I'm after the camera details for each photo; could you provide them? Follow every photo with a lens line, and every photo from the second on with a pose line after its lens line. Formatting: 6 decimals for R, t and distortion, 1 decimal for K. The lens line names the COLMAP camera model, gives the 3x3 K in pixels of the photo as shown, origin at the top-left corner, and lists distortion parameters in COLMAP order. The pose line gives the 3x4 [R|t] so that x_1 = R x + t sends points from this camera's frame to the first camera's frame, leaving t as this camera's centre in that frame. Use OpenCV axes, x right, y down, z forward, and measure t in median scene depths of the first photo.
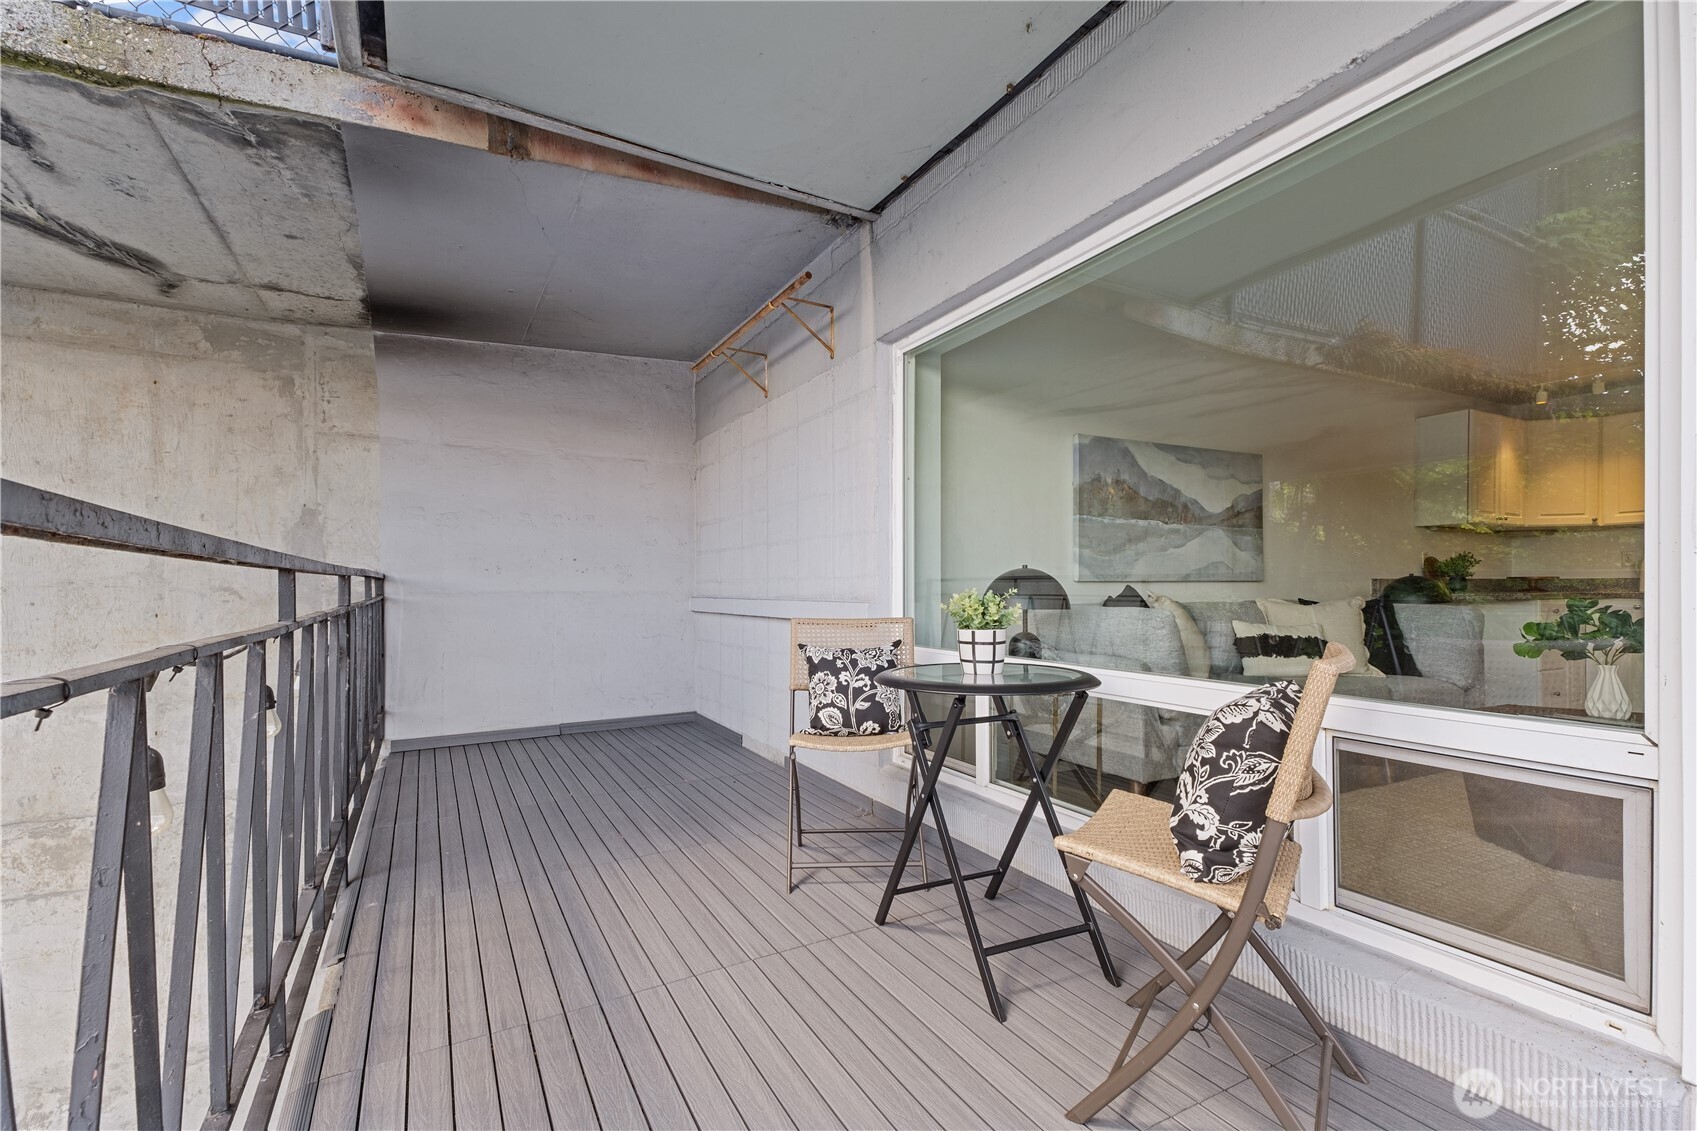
lens RADIAL K [[748.5, 0, 852.8], [0, 748.5, 582.1], [0, 0, 1]] dist [0.081204, -0.035183]
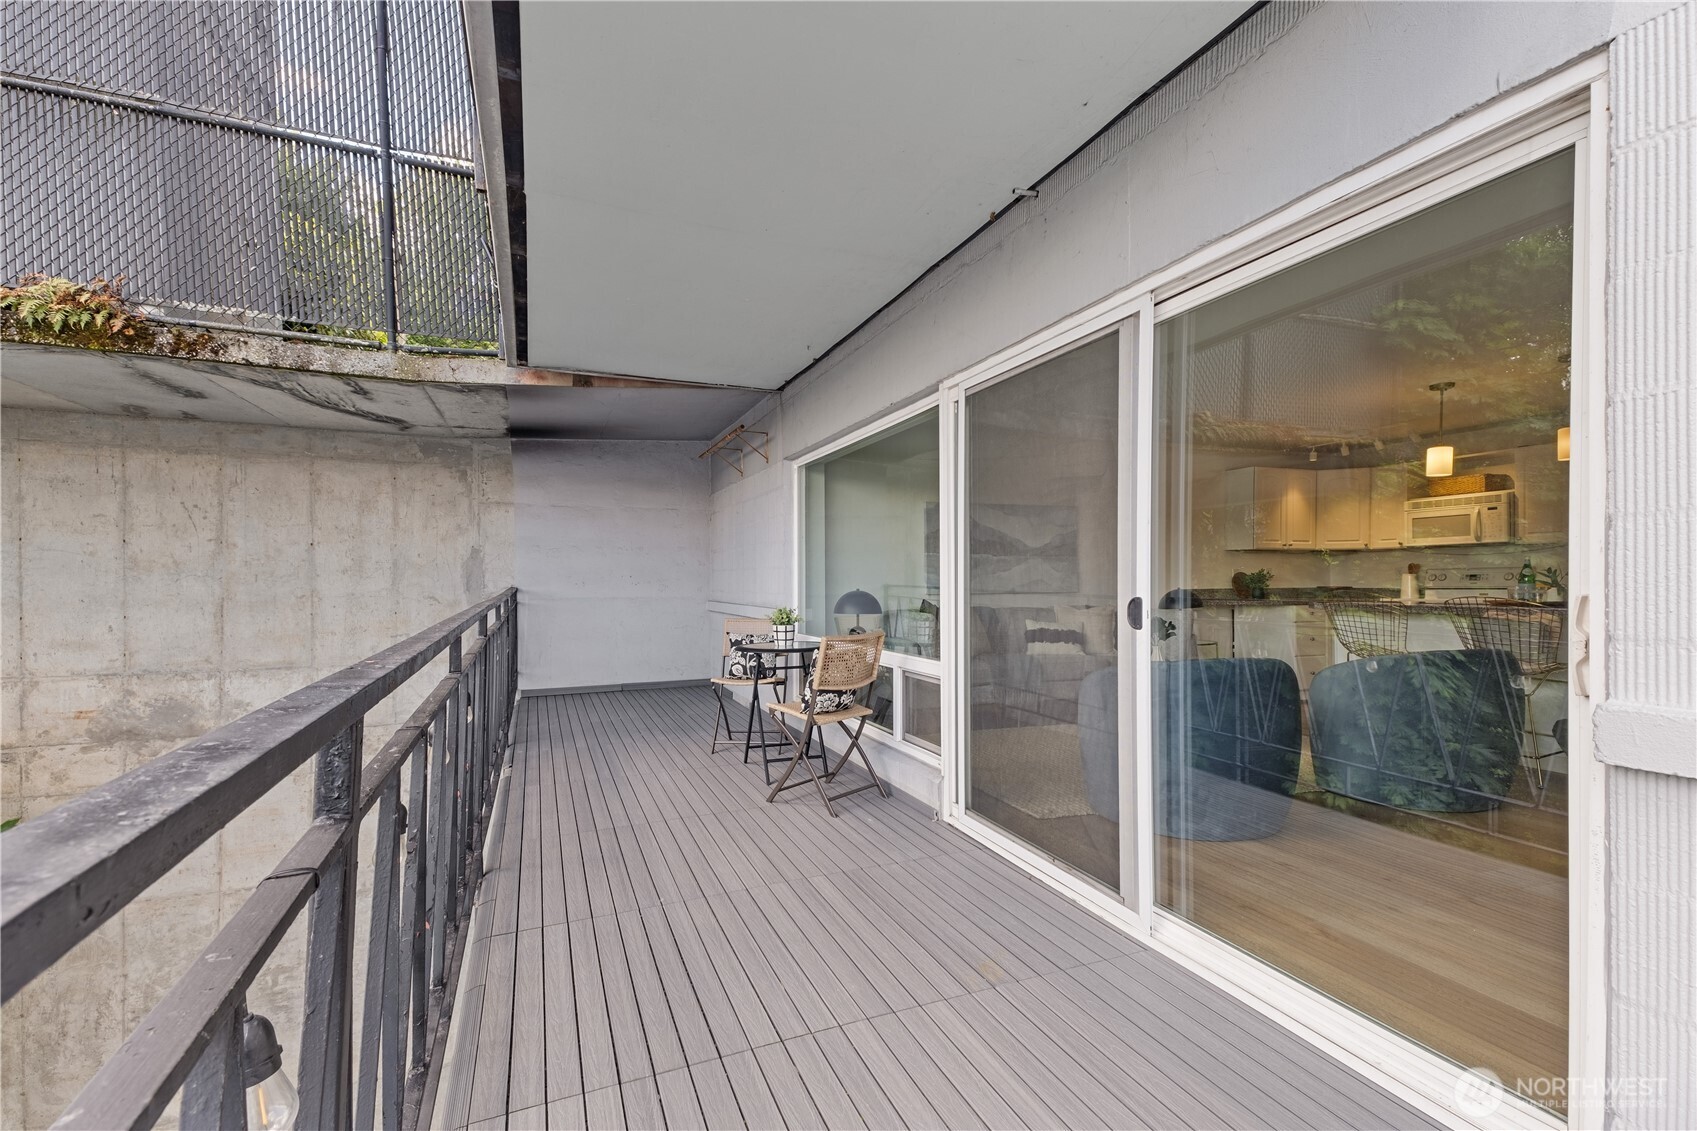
lens RADIAL K [[761.0, 0, 844.1], [0, 761.0, 576.5], [0, 0, 1]] dist [0.084040, -0.040248]
pose [[0.991877, -0.001104, -0.127195, 0.322829], [0.001710, 0.999988, 0.004650, -0.045638], [0.127189, -0.004830, 0.991867, -0.603081]]
